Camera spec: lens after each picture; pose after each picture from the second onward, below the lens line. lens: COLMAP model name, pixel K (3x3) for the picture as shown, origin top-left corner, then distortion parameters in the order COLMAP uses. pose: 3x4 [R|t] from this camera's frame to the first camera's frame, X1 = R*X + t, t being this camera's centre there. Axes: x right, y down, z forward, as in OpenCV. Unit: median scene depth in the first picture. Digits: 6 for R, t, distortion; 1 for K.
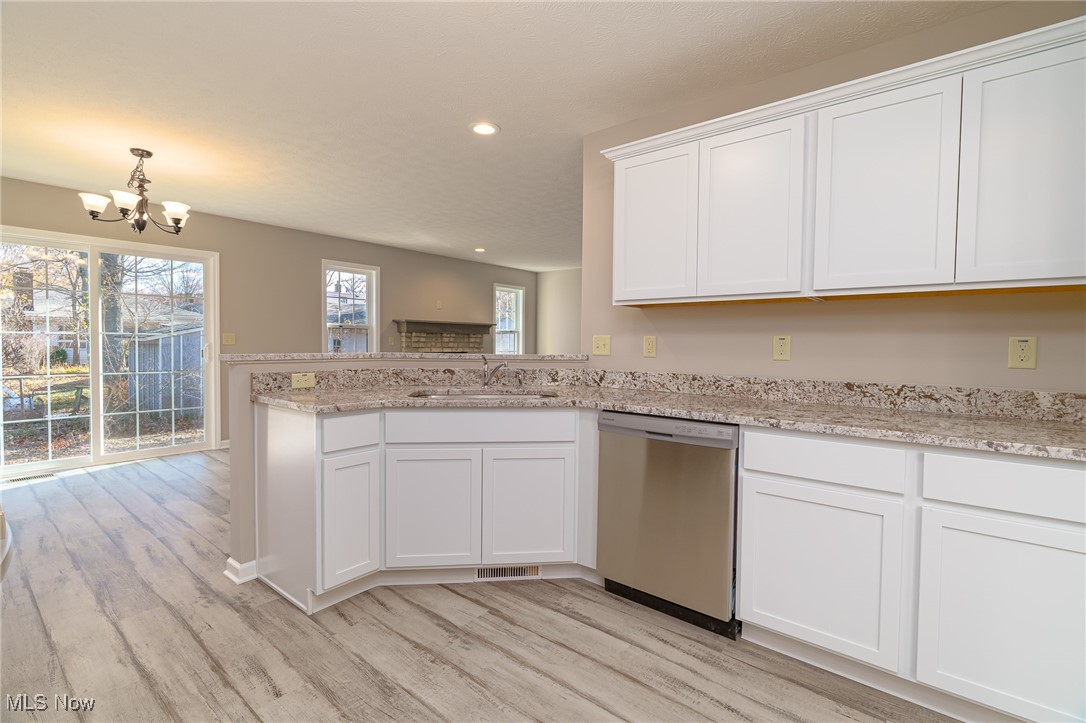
lens RADIAL K [[490.4, 0, 542.3], [0, 490.4, 358.5], [0, 0, 1]] dist [-0.003905, -0.000238]
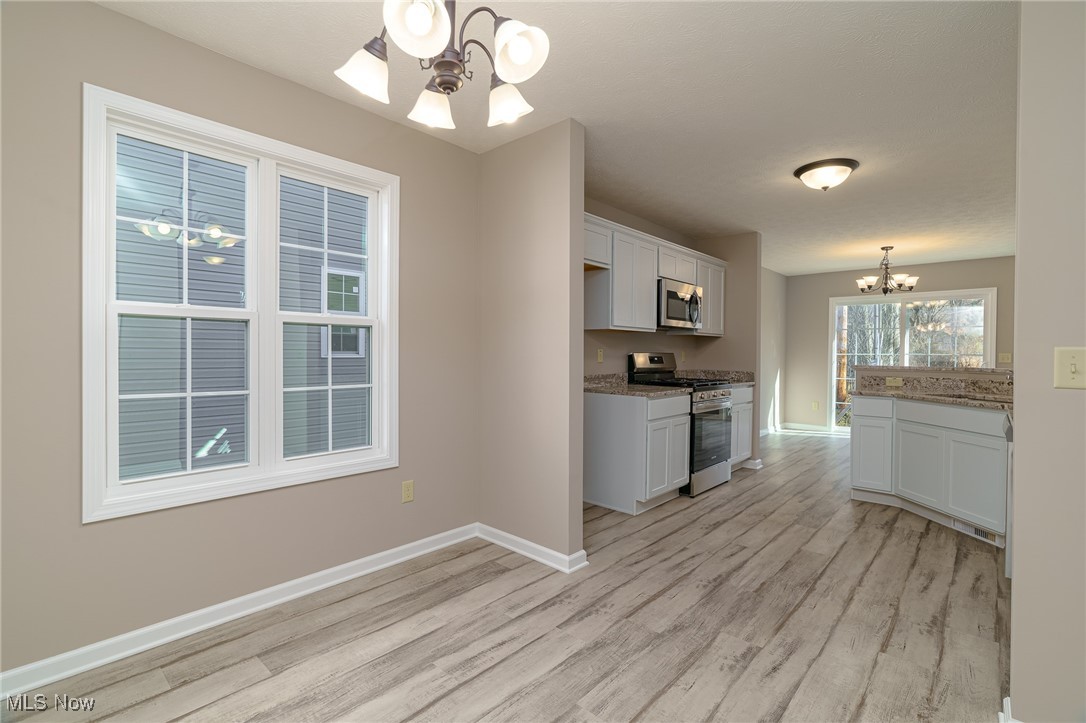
lens RADIAL K [[490.4, 0, 542.3], [0, 490.4, 358.5], [0, 0, 1]] dist [-0.003905, -0.000238]
pose [[-0.055195, 0.000613, -0.998475, 1.286281], [-0.041100, 0.999151, 0.002885, 0.009719], [0.997629, 0.041196, -0.055123, -0.119517]]
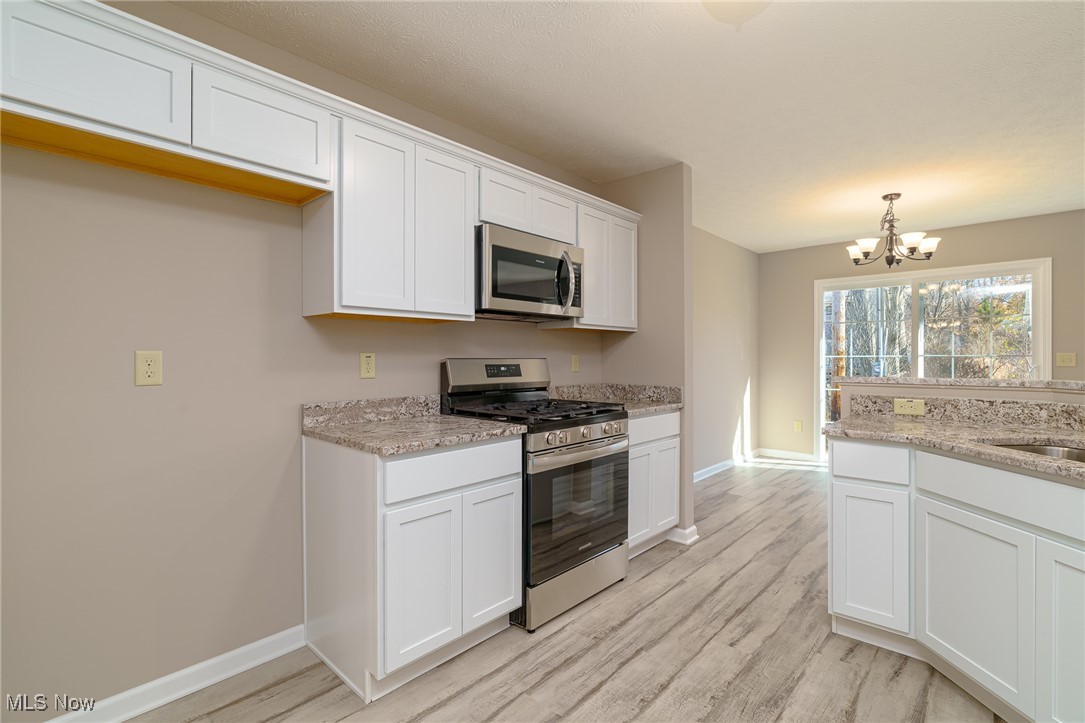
lens RADIAL K [[500.2, 0, 538.4], [0, 500.2, 358.2], [0, 0, 1]] dist [-0.005210, 0.000456]
pose [[-0.058936, -0.008863, -0.998222, 0.509835], [-0.030306, 0.999516, -0.007085, -0.019672], [0.997802, 0.029834, -0.059176, 0.359433]]
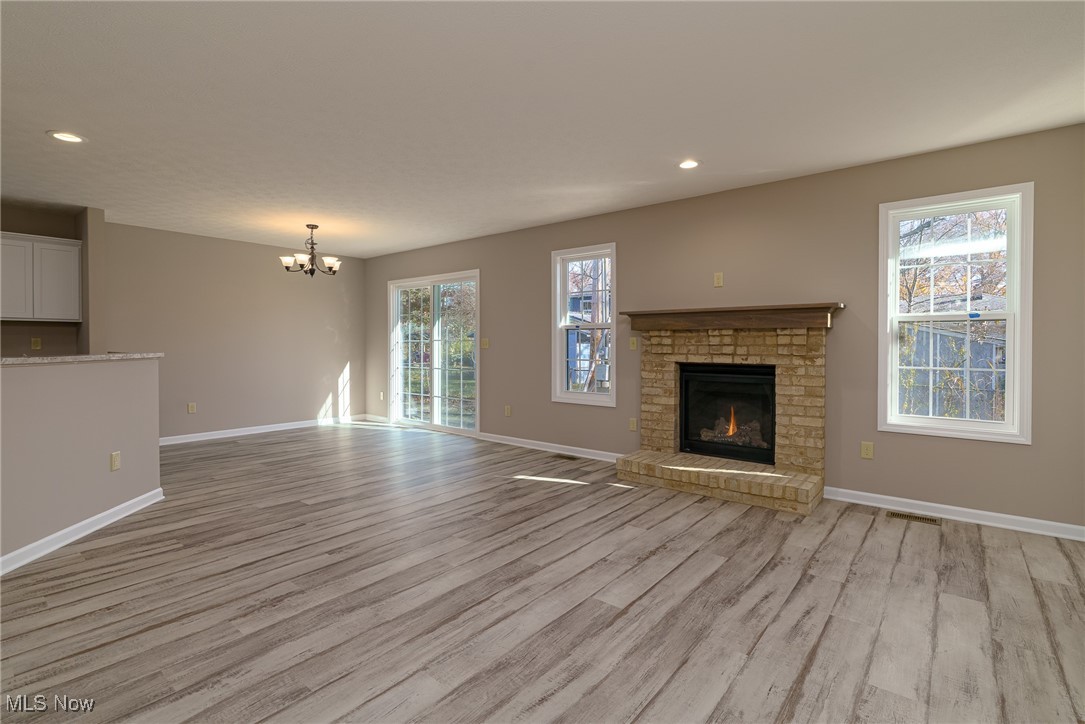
lens RADIAL K [[504.6, 0, 540.7], [0, 504.6, 345.1], [0, 0, 1]] dist [-0.013447, 0.000649]
pose [[-0.002570, -0.003428, -0.999991, 1.103155], [-0.032676, 0.999460, -0.003342, -0.075513], [0.999463, 0.032667, -0.002681, 2.408116]]
